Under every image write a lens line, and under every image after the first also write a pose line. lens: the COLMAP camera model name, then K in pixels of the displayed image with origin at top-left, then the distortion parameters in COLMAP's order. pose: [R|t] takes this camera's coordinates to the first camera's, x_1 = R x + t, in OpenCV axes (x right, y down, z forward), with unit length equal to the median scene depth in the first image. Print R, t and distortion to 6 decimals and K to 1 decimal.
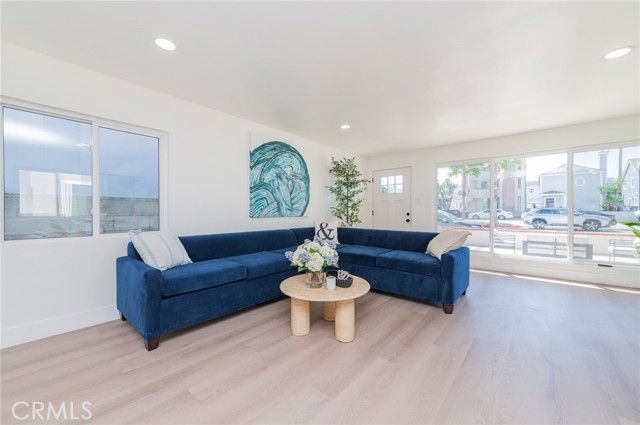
lens RADIAL K [[257.2, 0, 323.8], [0, 257.2, 207.6], [0, 0, 1]] dist [0.005728, -0.000011]
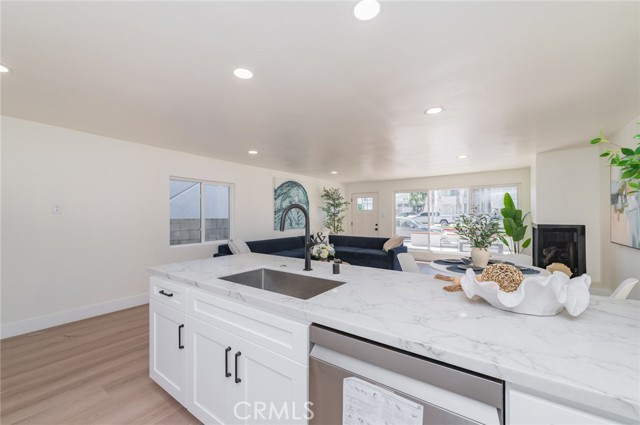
lens RADIAL K [[248.2, 0, 312.5], [0, 248.2, 212.1], [0, 0, 1]] dist [-0.000059, -0.000114]
pose [[0.999478, -0.014681, 0.028791, -0.078568], [0.014873, 0.999868, -0.006464, -0.048639], [-0.028692, 0.006889, 0.999565, -0.436248]]
